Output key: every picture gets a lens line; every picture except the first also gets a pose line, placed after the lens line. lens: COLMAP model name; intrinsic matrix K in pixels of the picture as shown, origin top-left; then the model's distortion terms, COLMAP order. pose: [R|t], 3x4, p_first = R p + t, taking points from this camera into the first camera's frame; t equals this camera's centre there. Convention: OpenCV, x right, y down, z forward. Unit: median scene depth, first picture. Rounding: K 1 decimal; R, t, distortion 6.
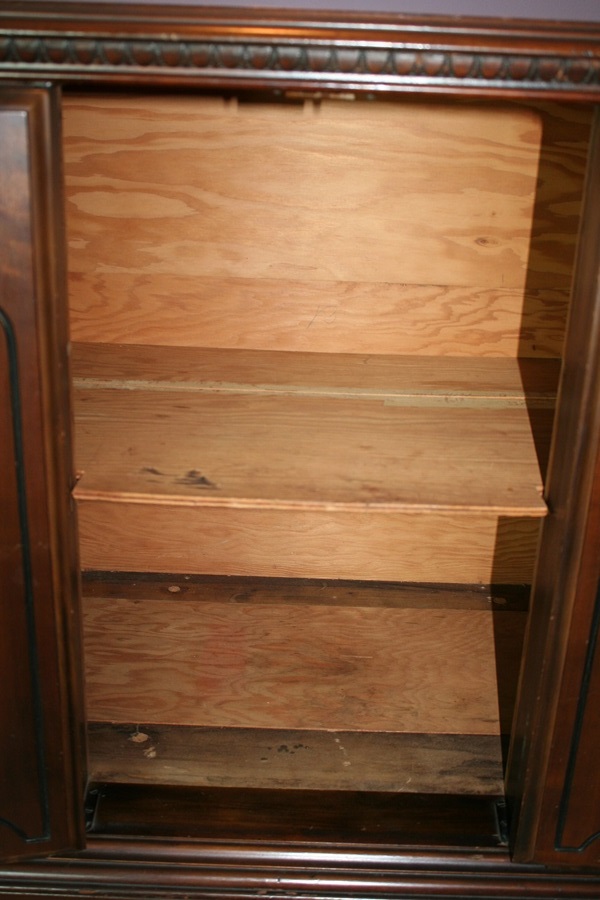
lens RADIAL K [[1092.4, 0, 298.7], [0, 1092.4, 450.9], [0, 0, 1]] dist [-0.054795, 0.000000]
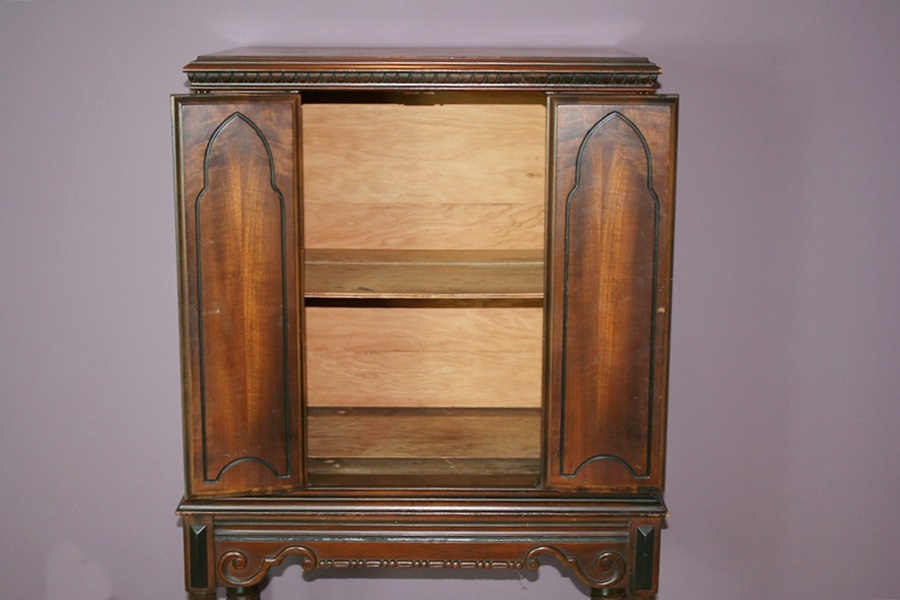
lens RADIAL K [[1480.4, 0, 449.5], [0, 1480.4, 299.4], [0, 0, 1]] dist [-0.037178, 0.000000]
pose [[0.999417, -0.033905, 0.003902, 0.034135], [0.034073, 0.984712, -0.170828, 0.364735], [0.001950, 0.170861, 0.985293, -1.145954]]
